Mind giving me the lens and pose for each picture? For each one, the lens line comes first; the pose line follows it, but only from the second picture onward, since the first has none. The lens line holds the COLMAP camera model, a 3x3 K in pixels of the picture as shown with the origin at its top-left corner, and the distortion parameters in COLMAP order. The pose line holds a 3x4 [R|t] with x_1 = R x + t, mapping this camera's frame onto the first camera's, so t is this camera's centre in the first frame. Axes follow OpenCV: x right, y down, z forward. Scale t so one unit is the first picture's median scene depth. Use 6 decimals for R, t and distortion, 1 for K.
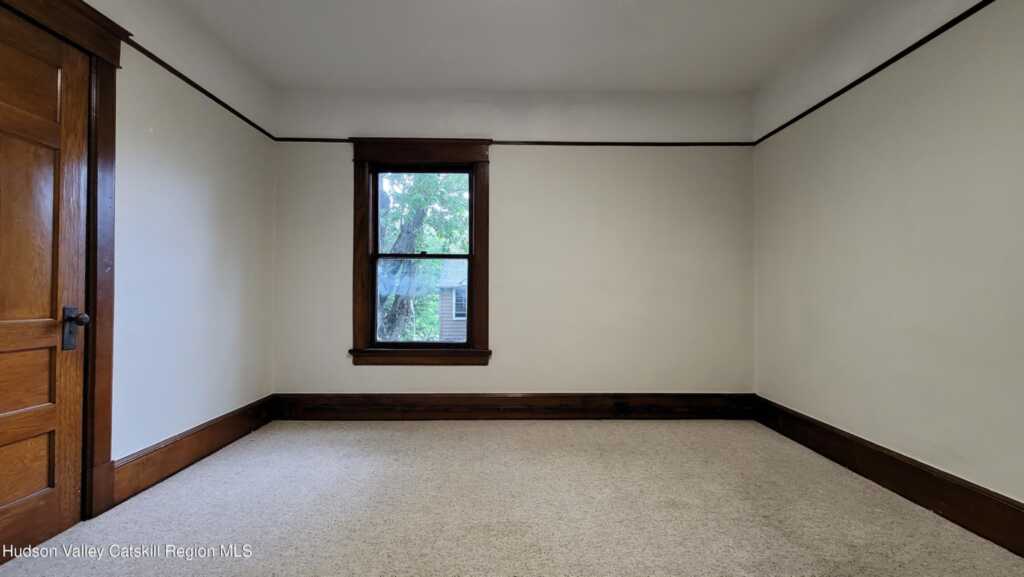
lens RADIAL K [[413.1, 0, 517.0], [0, 413.1, 289.6], [0, 0, 1]] dist [-0.002099, -0.000172]
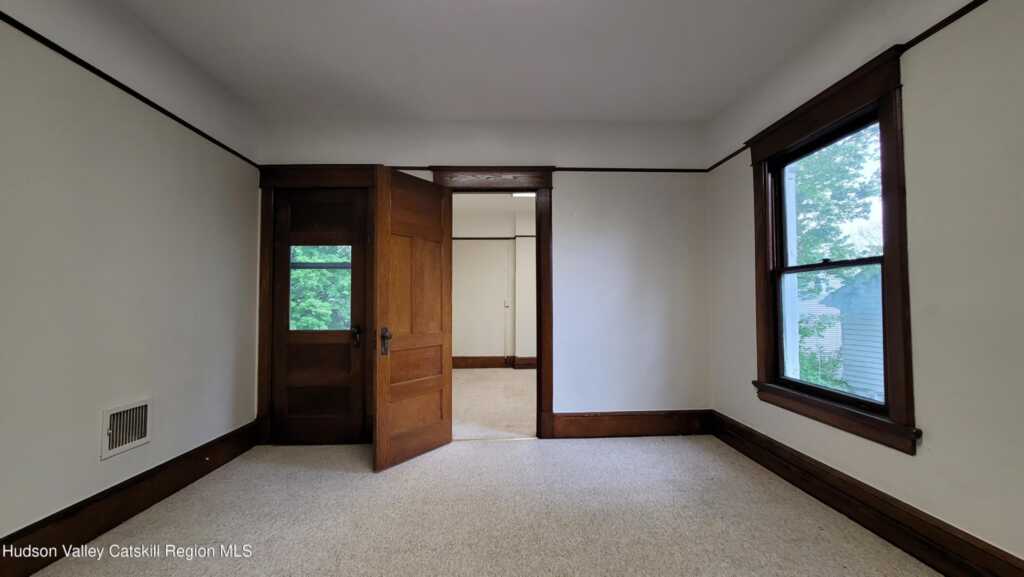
lens RADIAL K [[413.1, 0, 517.0], [0, 413.1, 289.6], [0, 0, 1]] dist [-0.002099, -0.000172]
pose [[0.030453, -0.037023, -0.998850, 0.462699], [0.020931, 0.999118, -0.036395, -0.026448], [0.999317, -0.019799, 0.031201, 0.466653]]
